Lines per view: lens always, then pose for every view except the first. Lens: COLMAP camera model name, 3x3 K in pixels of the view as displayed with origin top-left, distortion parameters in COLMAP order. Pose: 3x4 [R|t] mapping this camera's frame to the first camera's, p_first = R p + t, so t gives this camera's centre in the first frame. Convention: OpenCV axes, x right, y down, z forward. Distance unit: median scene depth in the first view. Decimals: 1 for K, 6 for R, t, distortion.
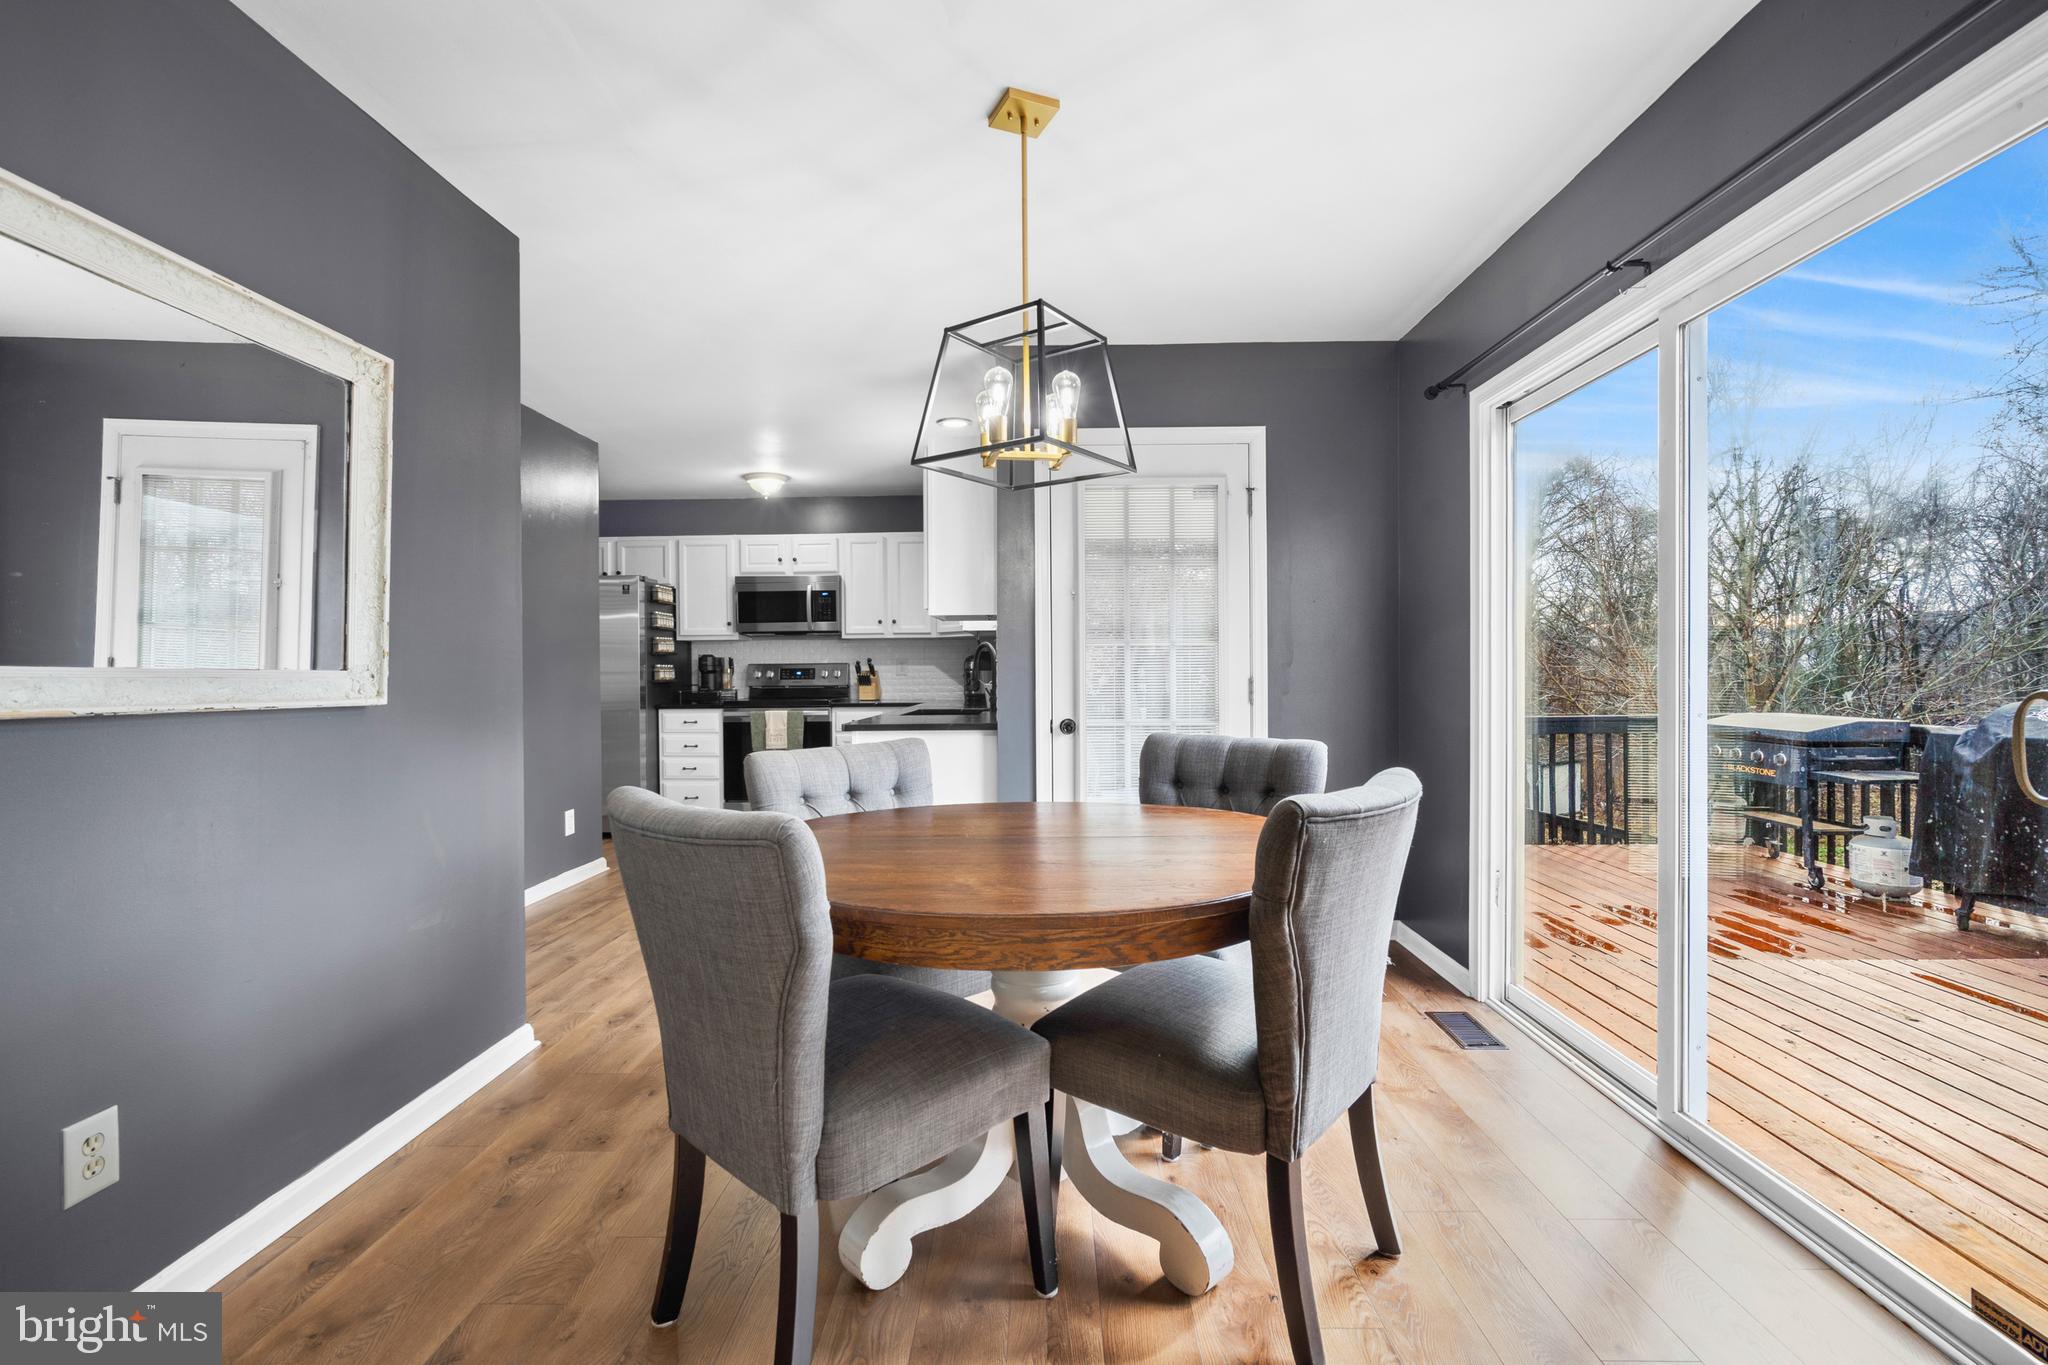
lens RADIAL K [[933.2, 0, 1015.8], [0, 933.2, 676.3], [0, 0, 1]] dist [-0.007253, 0.002689]
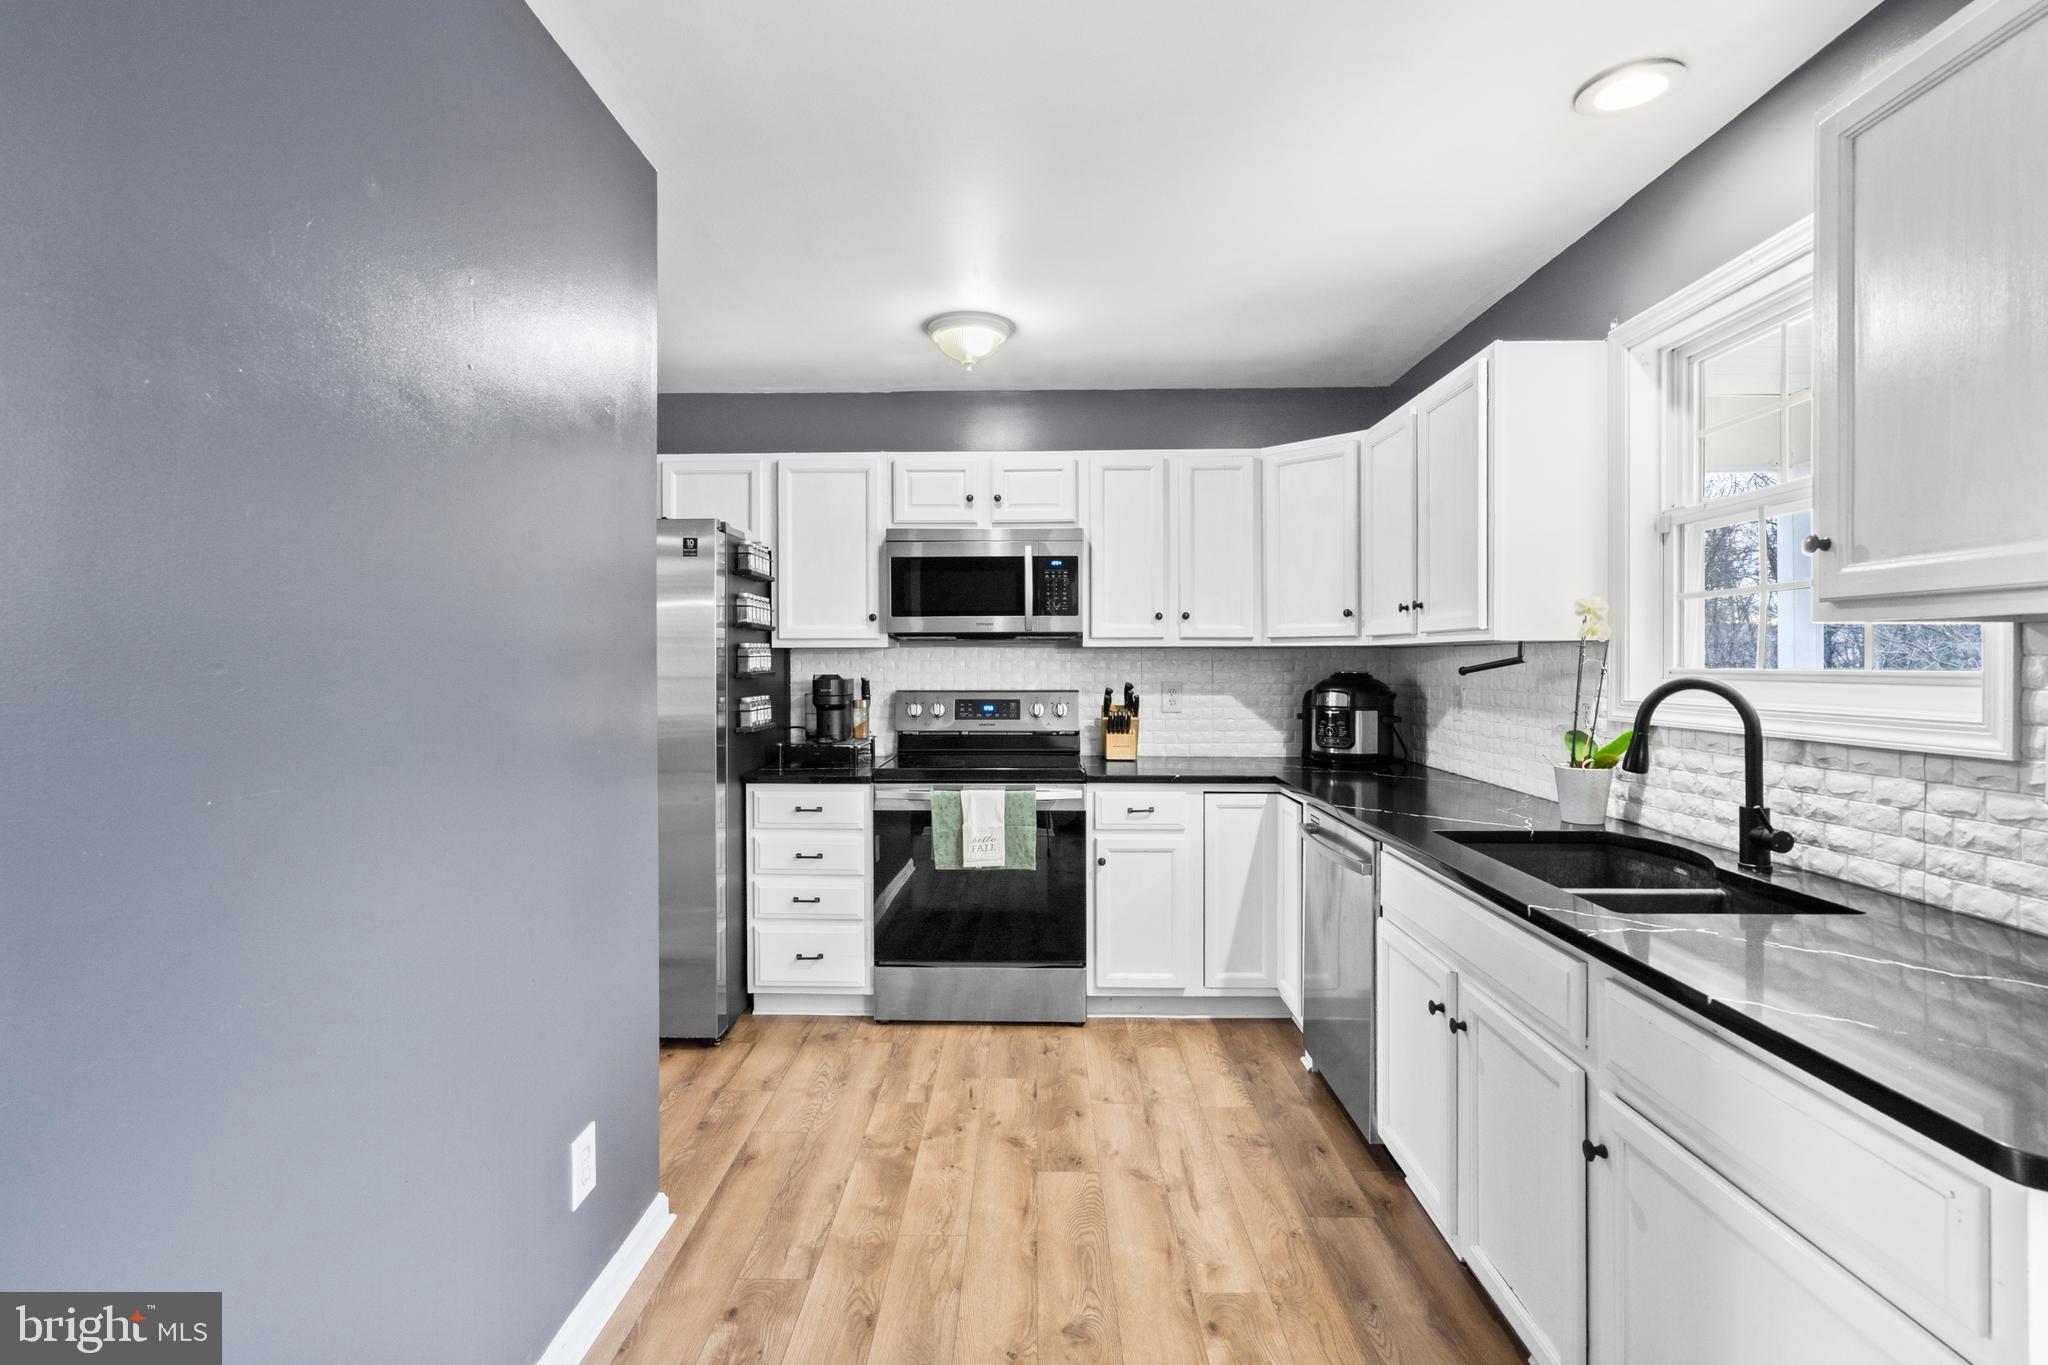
lens RADIAL K [[933.2, 0, 1016.0], [0, 933.2, 664.9], [0, 0, 1]] dist [-0.007253, 0.002689]
pose [[0.999916, 0.006202, 0.011409, -0.232542], [-0.006191, 0.999980, -0.000985, -0.029600], [-0.011415, 0.000914, 0.999934, 0.467905]]
